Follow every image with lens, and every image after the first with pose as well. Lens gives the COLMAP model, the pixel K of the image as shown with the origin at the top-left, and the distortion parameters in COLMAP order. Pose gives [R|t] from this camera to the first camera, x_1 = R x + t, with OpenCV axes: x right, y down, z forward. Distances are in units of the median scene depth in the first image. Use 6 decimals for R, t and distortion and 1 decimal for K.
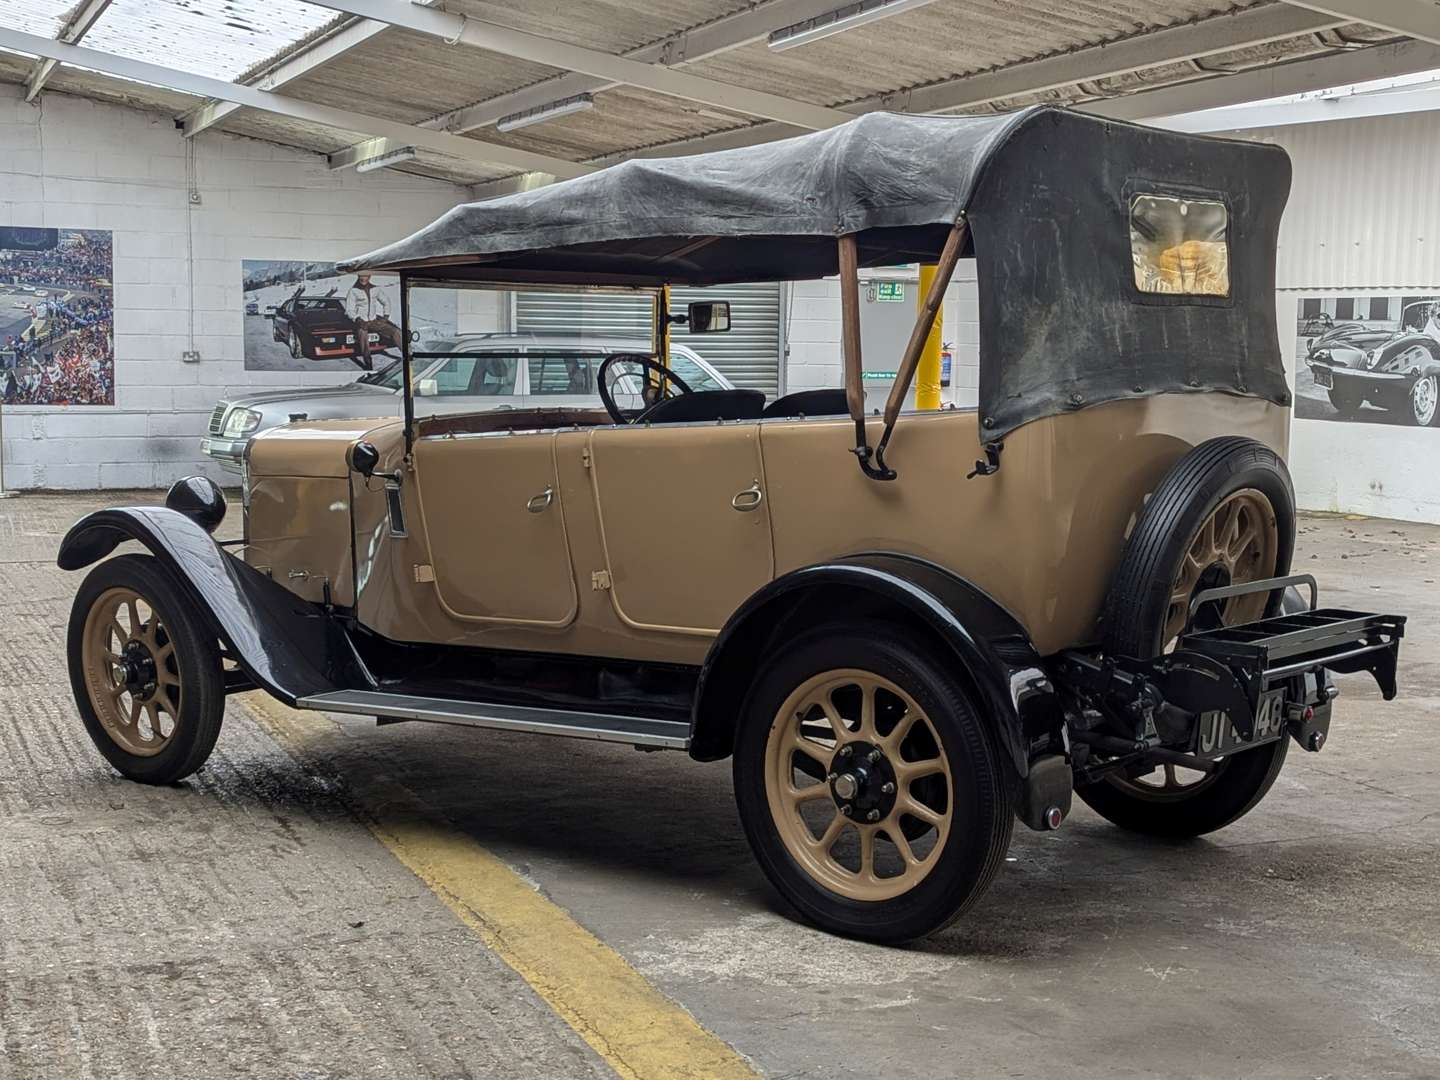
lens RADIAL K [[2115.6, 0, 694.1], [0, 2115.6, 543.4], [0, 0, 1]] dist [0.110982, -0.186584]
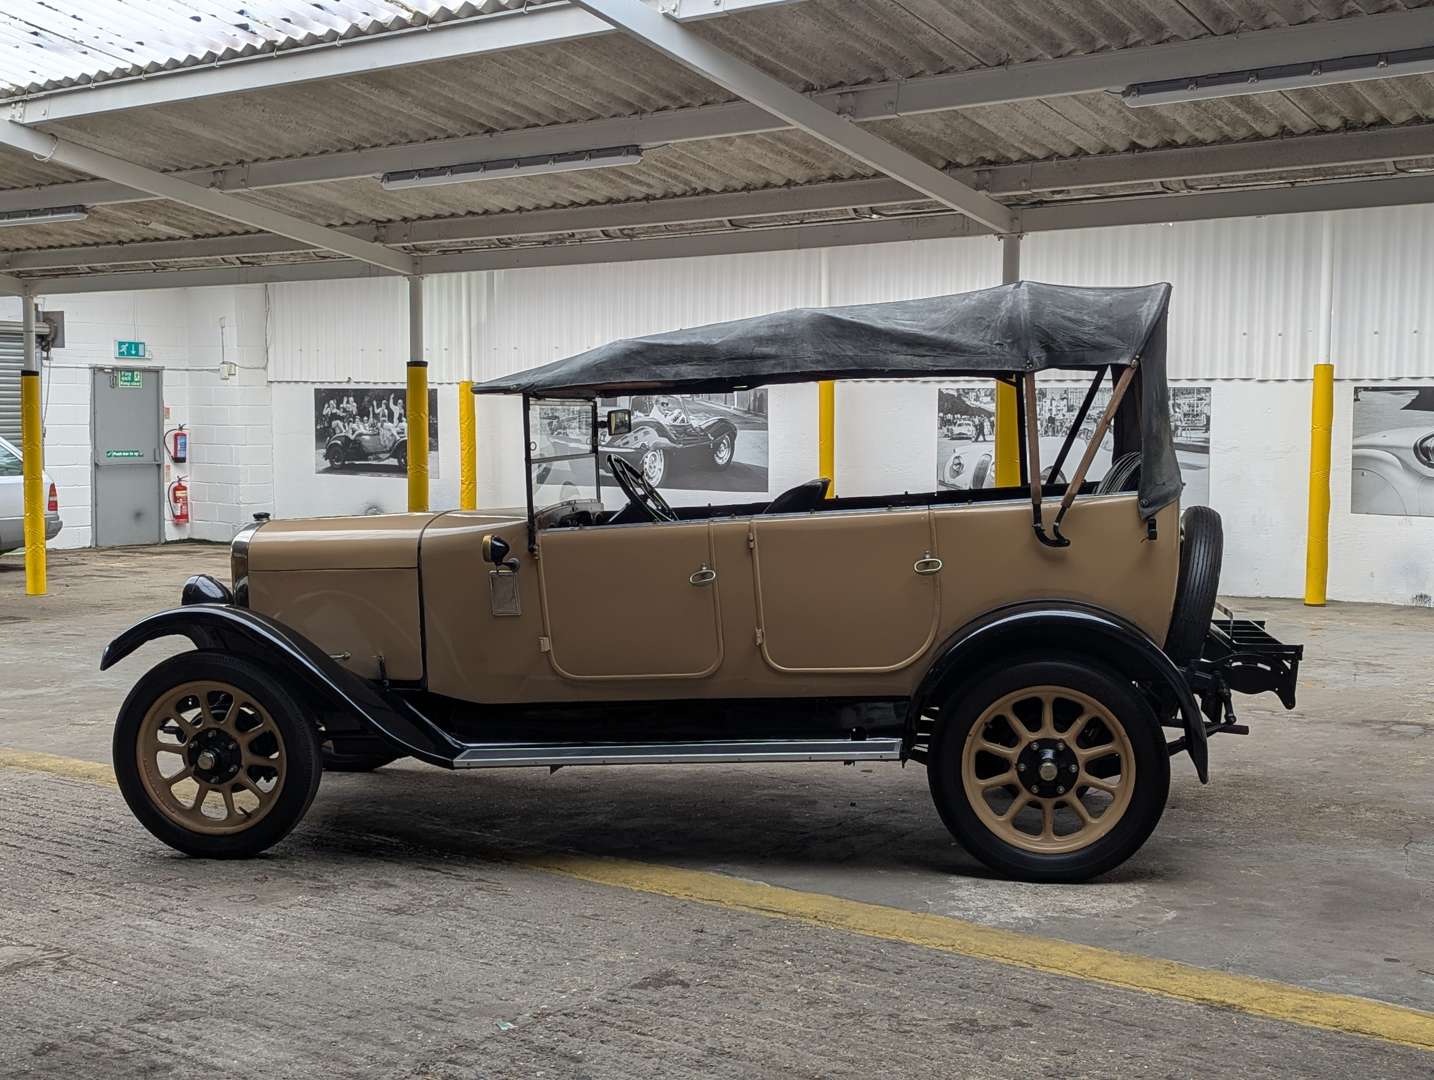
lens RADIAL K [[1826.0, 0, 717.0], [0, 1826.0, 540.0], [0, 0, 1]] dist [0.153806, -0.491171]
pose [[0.859528, -0.046037, 0.509011, -0.677266], [0.059240, 0.998196, -0.009755, -0.034025], [-0.507643, 0.038538, 0.860705, 0.076109]]
